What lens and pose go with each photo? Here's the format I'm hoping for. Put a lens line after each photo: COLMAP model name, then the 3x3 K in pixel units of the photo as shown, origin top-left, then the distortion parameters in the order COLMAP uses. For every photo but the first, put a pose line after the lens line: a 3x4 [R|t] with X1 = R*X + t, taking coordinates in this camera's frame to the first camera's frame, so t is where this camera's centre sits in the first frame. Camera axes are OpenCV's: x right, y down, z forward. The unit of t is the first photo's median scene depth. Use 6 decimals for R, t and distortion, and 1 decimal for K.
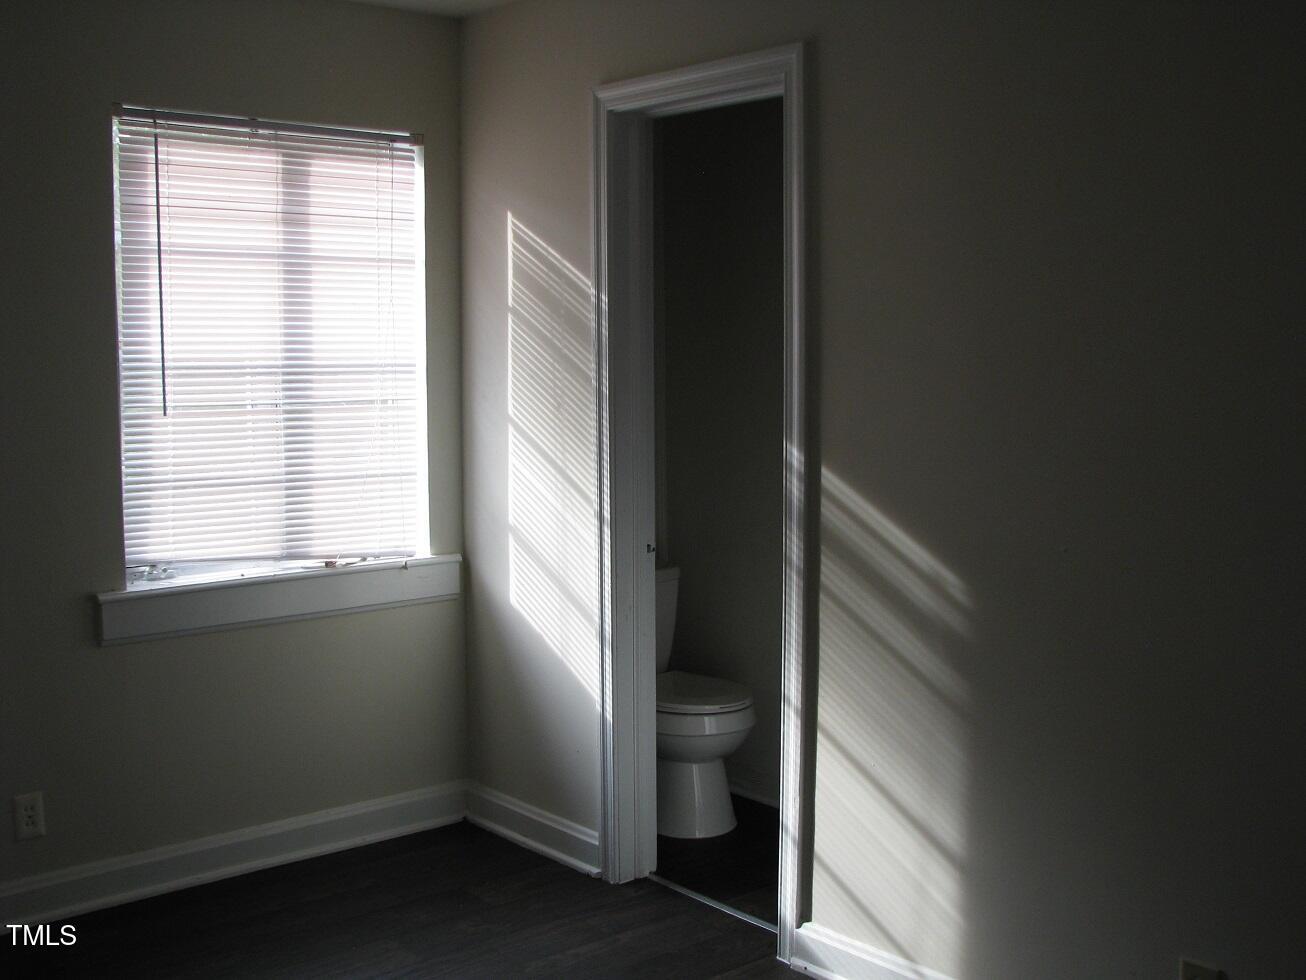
lens RADIAL K [[1385.8, 0, 645.8], [0, 1385.8, 482.6], [0, 0, 1]] dist [-0.065482, 0.000000]
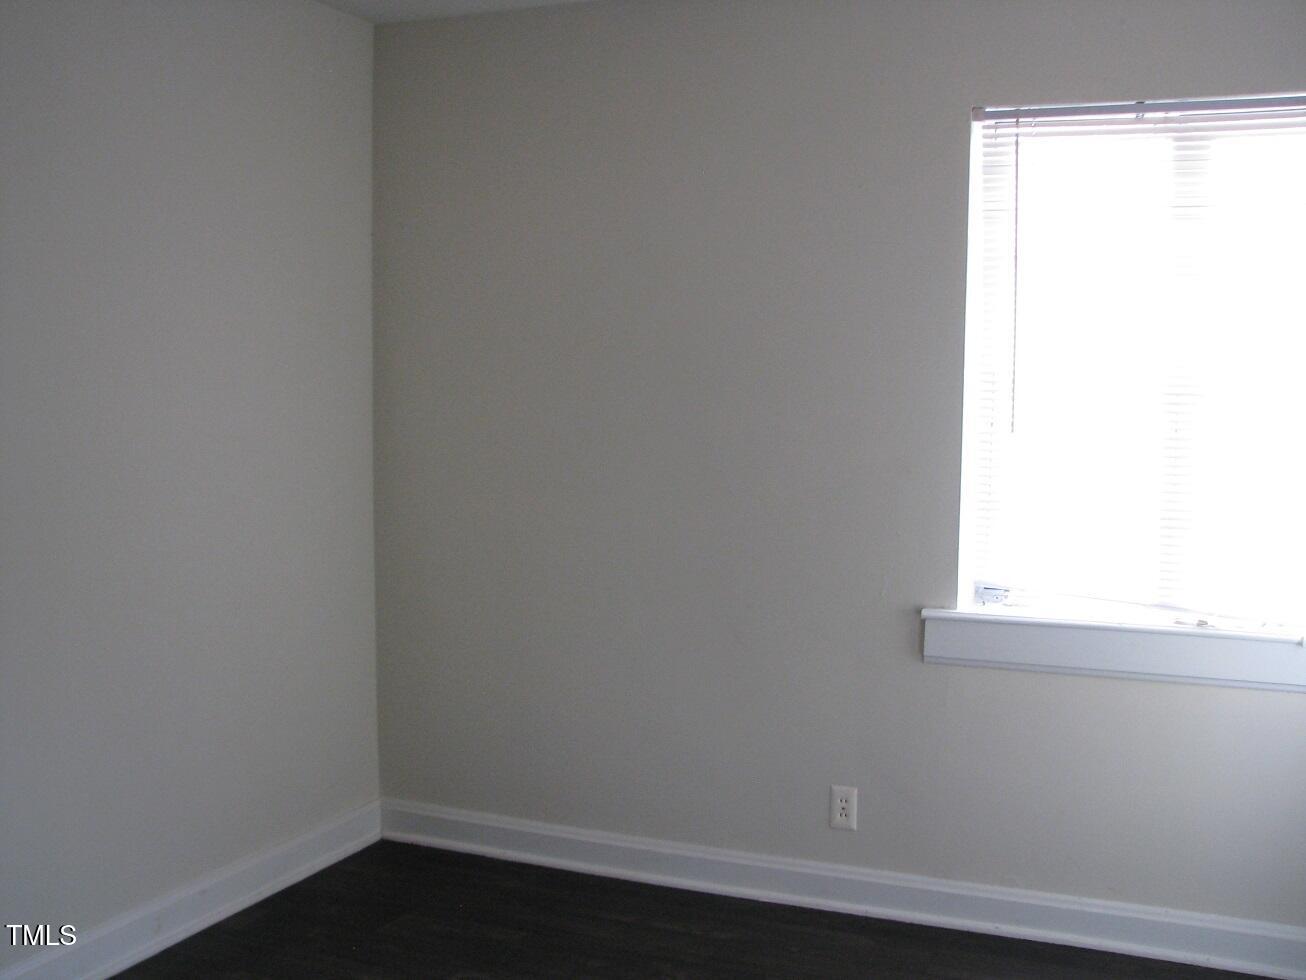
lens RADIAL K [[1478.5, 0, 652.0], [0, 1478.5, 492.0], [0, 0, 1]] dist [-0.139593, 0.000000]
pose [[0.441366, 0.090259, -0.892776, 0.443487], [-0.090476, 0.994334, 0.055797, -0.042673], [0.892754, 0.056148, 0.447031, 0.341740]]
